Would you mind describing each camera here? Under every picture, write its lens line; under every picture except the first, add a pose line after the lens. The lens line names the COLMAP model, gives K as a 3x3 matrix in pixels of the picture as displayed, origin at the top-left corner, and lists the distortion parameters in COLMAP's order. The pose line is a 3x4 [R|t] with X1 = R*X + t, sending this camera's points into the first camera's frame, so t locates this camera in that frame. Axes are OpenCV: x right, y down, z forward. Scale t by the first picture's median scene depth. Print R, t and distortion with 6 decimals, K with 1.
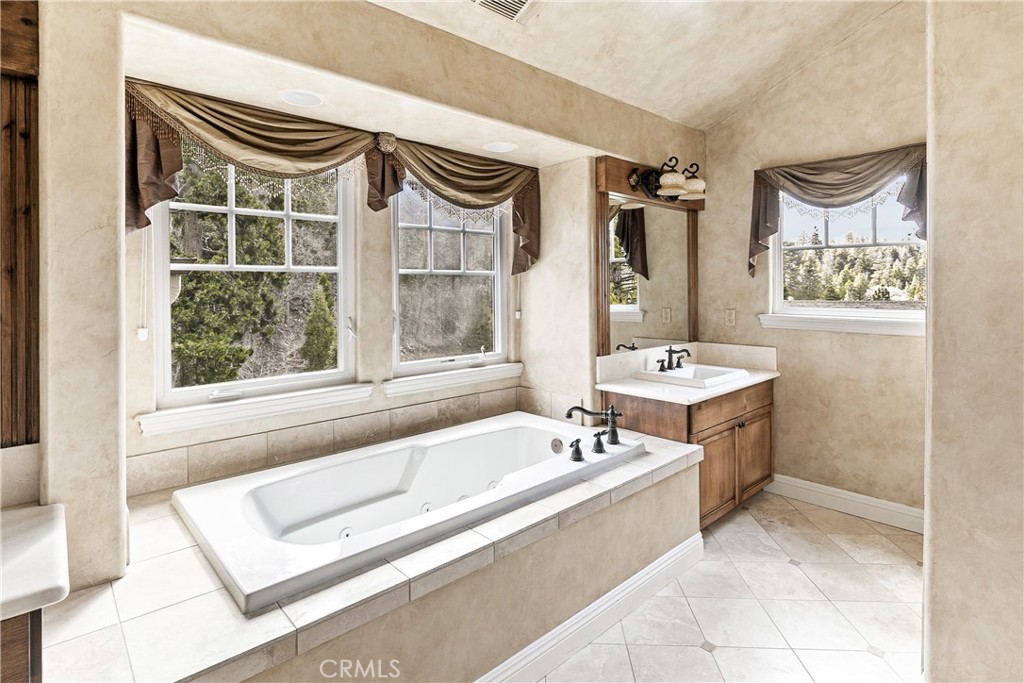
lens RADIAL K [[515.0, 0, 514.4], [0, 515.0, 291.4], [0, 0, 1]] dist [-0.003172, 0.000364]
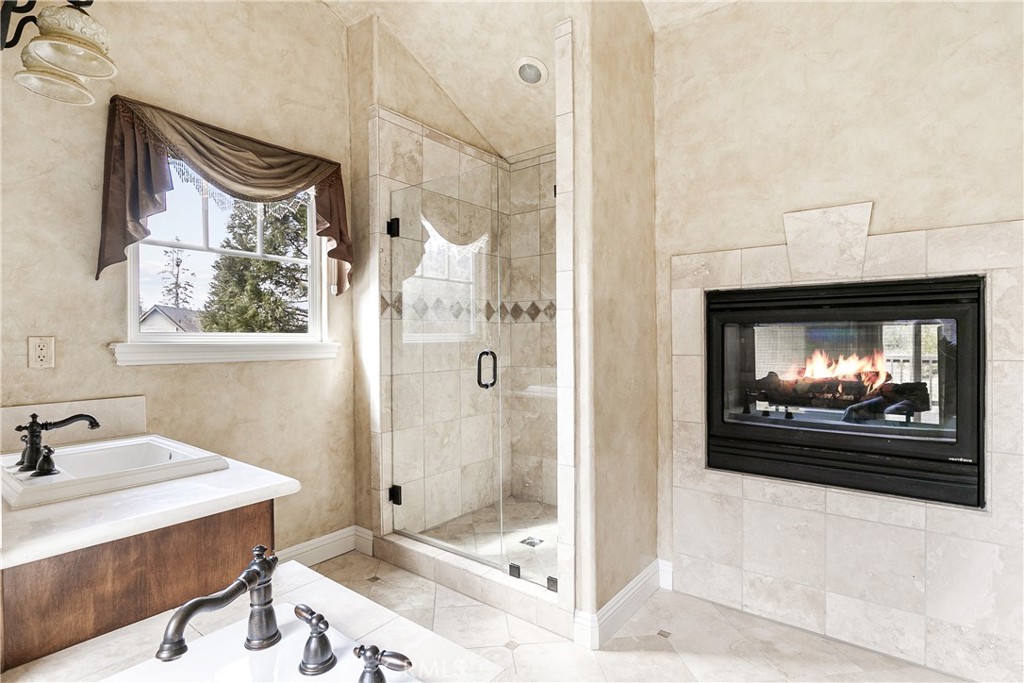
lens RADIAL K [[504.7, 0, 514.8], [0, 504.7, 344.5], [0, 0, 1]] dist [-0.000762, 0.000965]
pose [[-0.164018, -0.004492, 0.986447, -0.185321], [0.014627, 0.999869, 0.006986, 0.052839], [-0.986349, 0.015575, -0.163931, 0.705240]]
